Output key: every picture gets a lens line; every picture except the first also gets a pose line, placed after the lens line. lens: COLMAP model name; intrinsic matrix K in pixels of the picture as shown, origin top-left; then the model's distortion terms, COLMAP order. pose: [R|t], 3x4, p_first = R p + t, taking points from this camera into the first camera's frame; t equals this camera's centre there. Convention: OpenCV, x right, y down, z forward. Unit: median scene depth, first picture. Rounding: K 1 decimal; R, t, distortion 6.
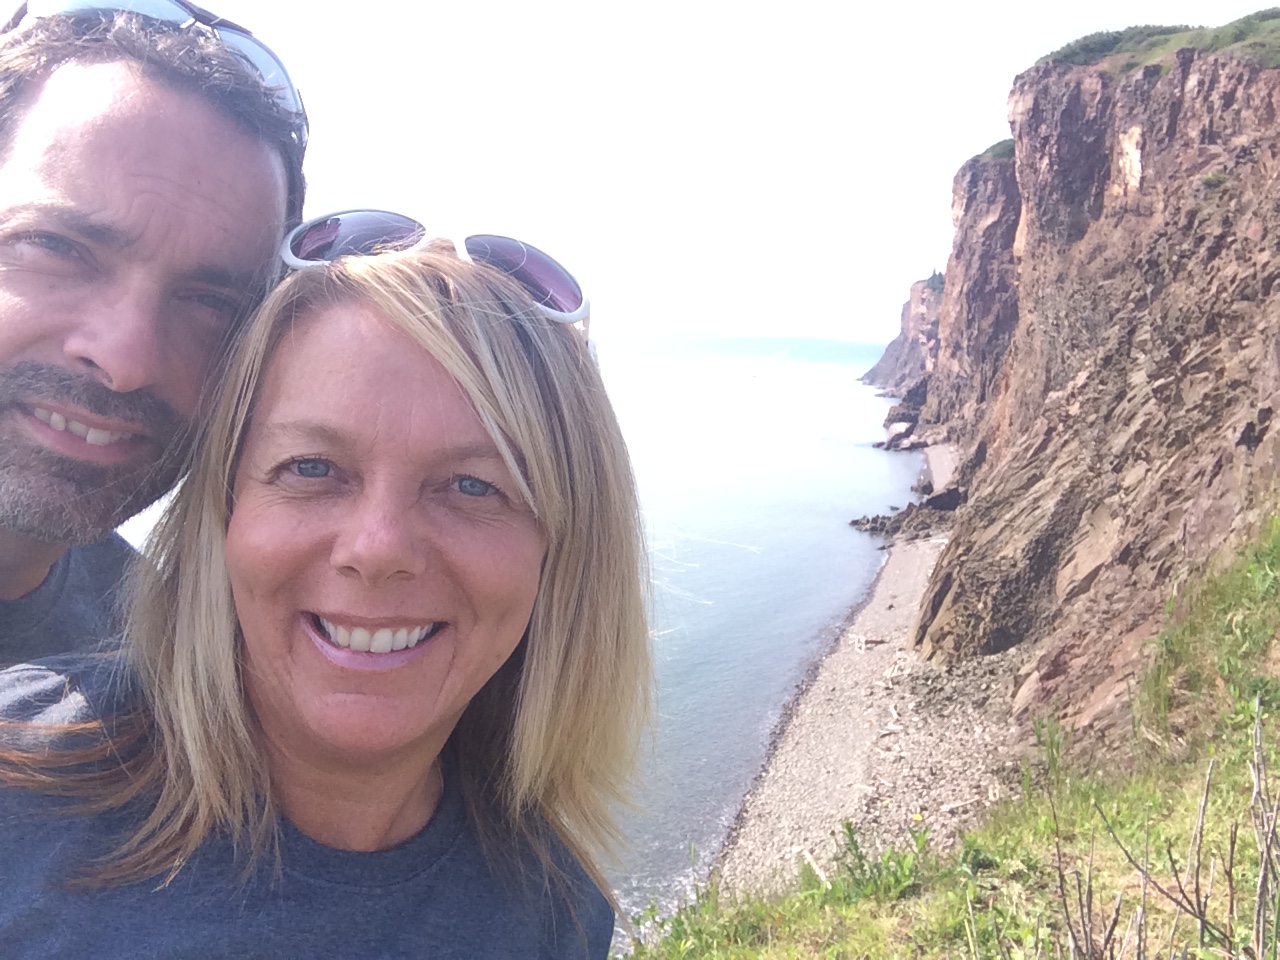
lens RADIAL K [[1176.8, 0, 639.6], [0, 1176.8, 471.5], [0, 0, 1]] dist [-0.021272, 0.000000]
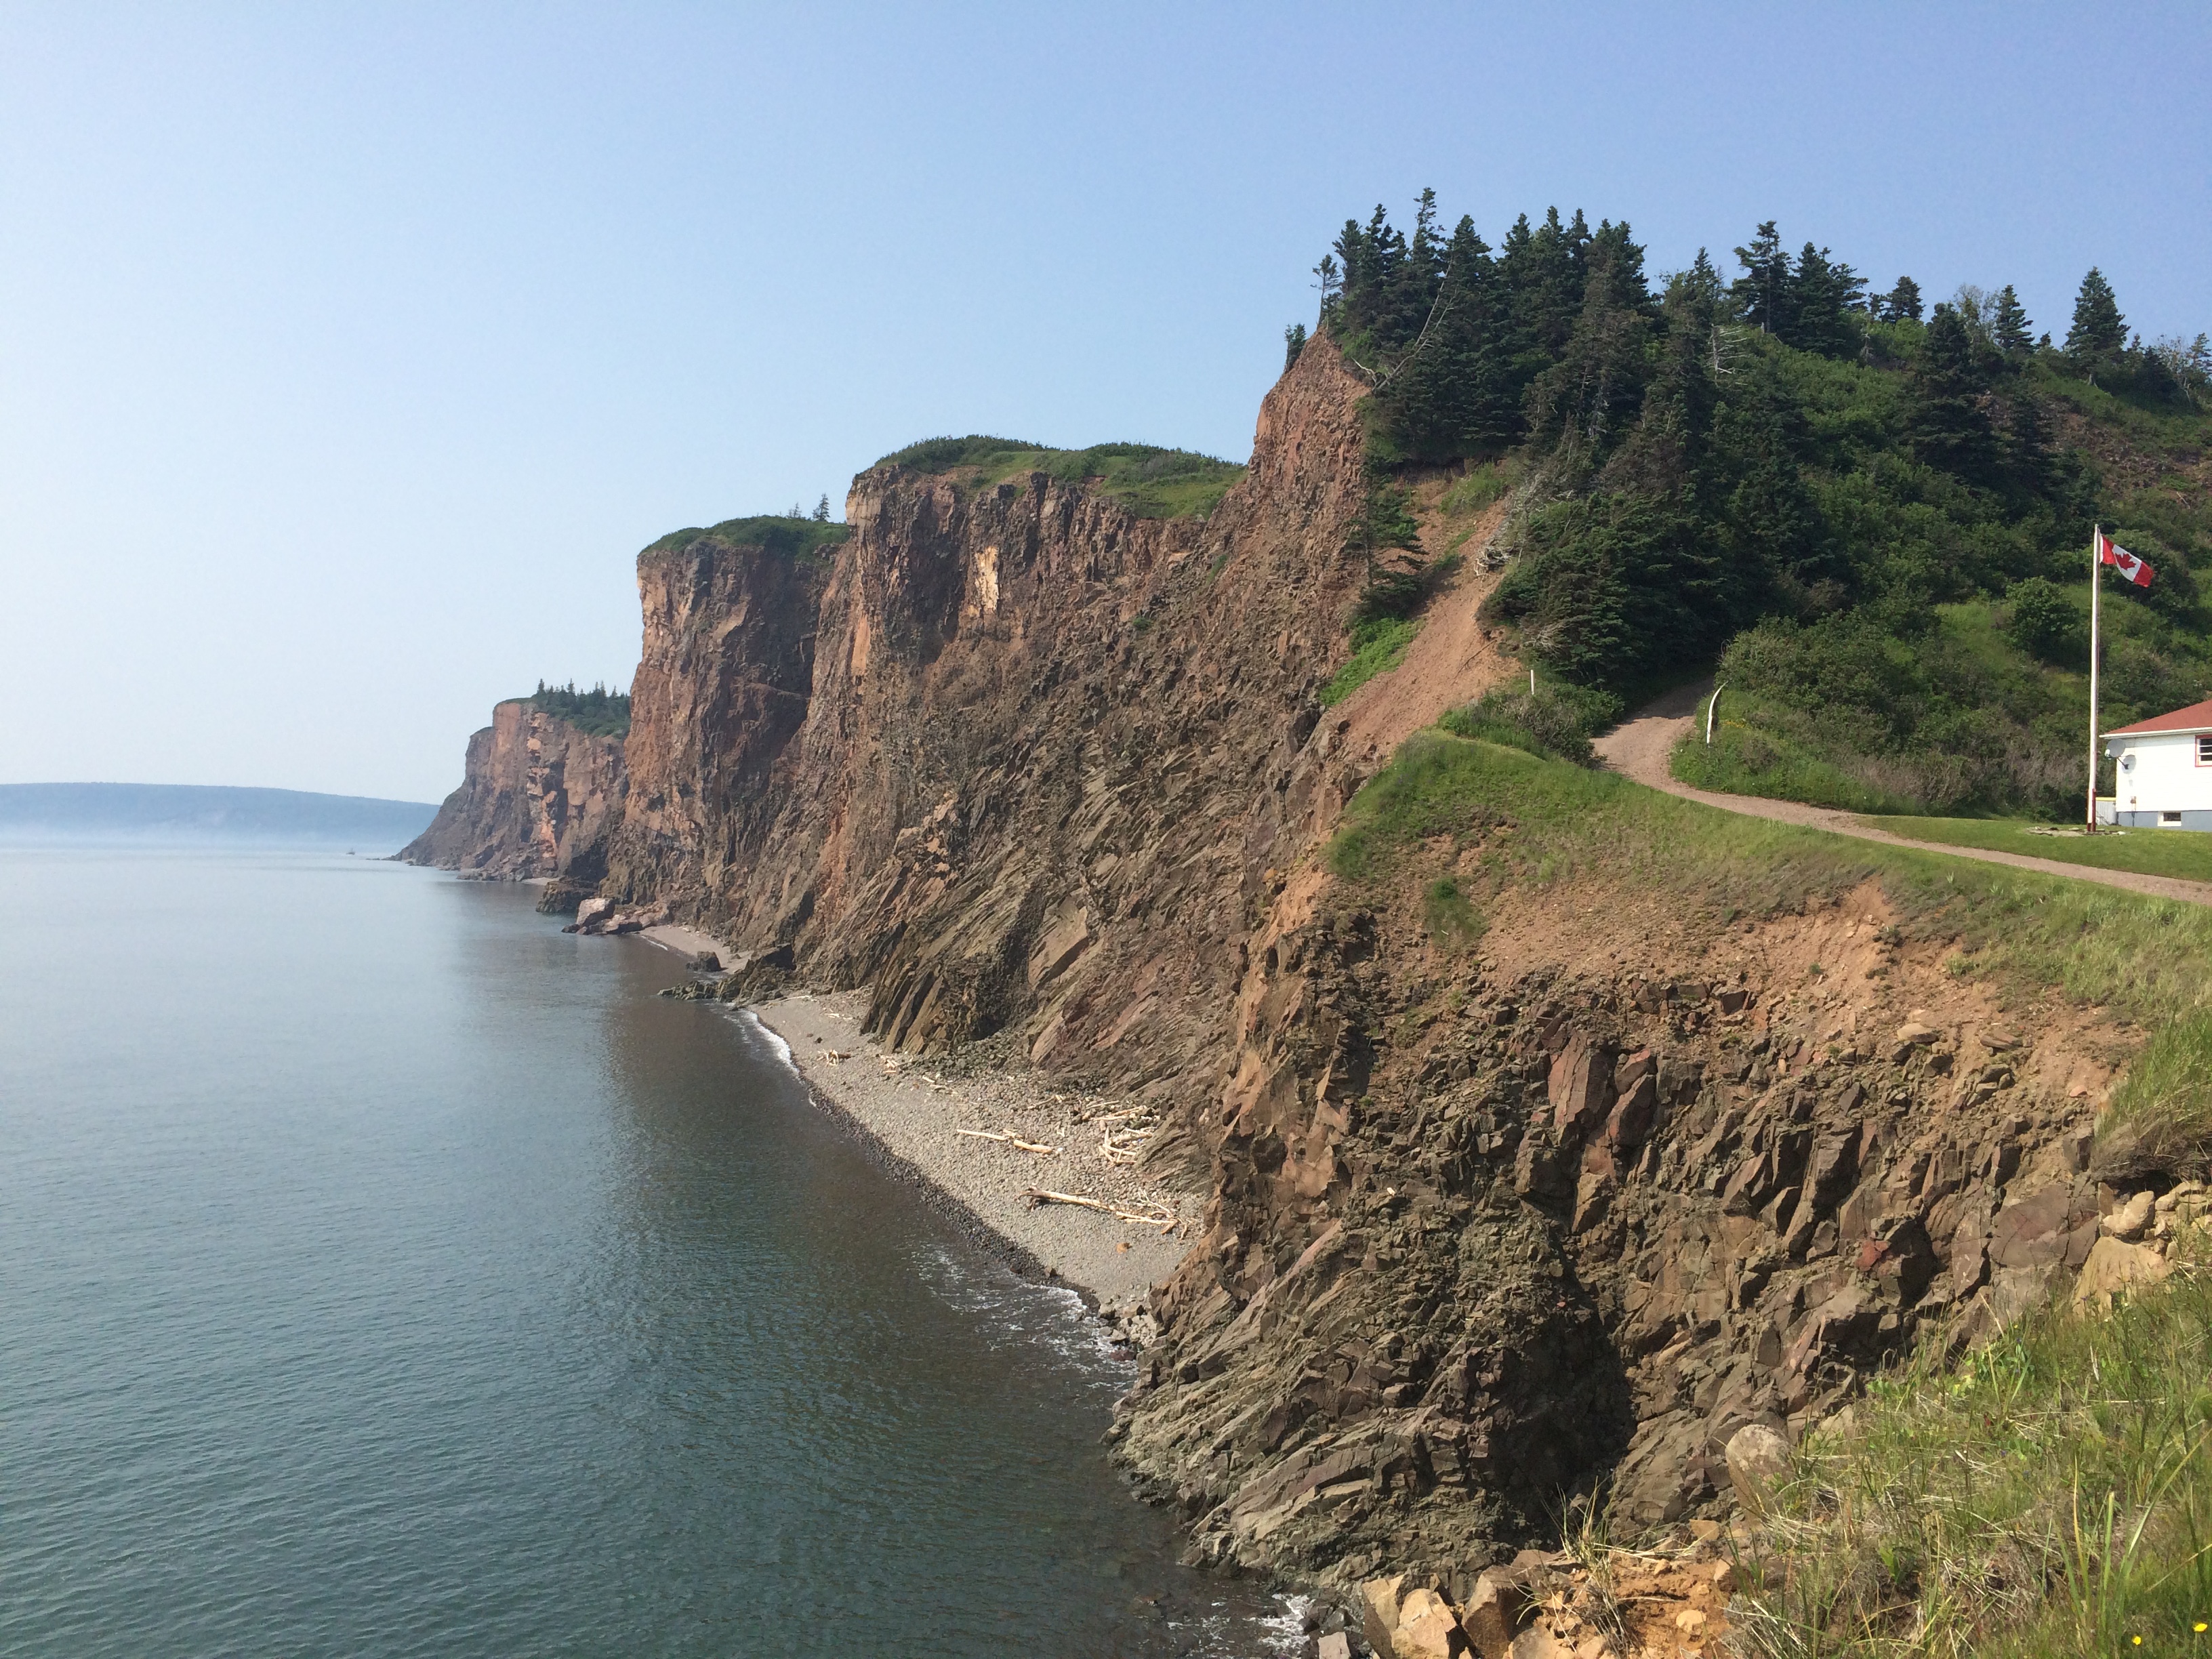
lens RADIAL K [[1907.1, 0, 1107.0], [0, 1907.1, 837.1], [0, 0, 1]] dist [0.067234, -0.057546]
pose [[0.847978, 0.004136, 0.530015, -0.305974], [0.044748, 0.995841, -0.079365, 0.064930], [-0.528139, 0.091017, 0.844266, -0.325516]]
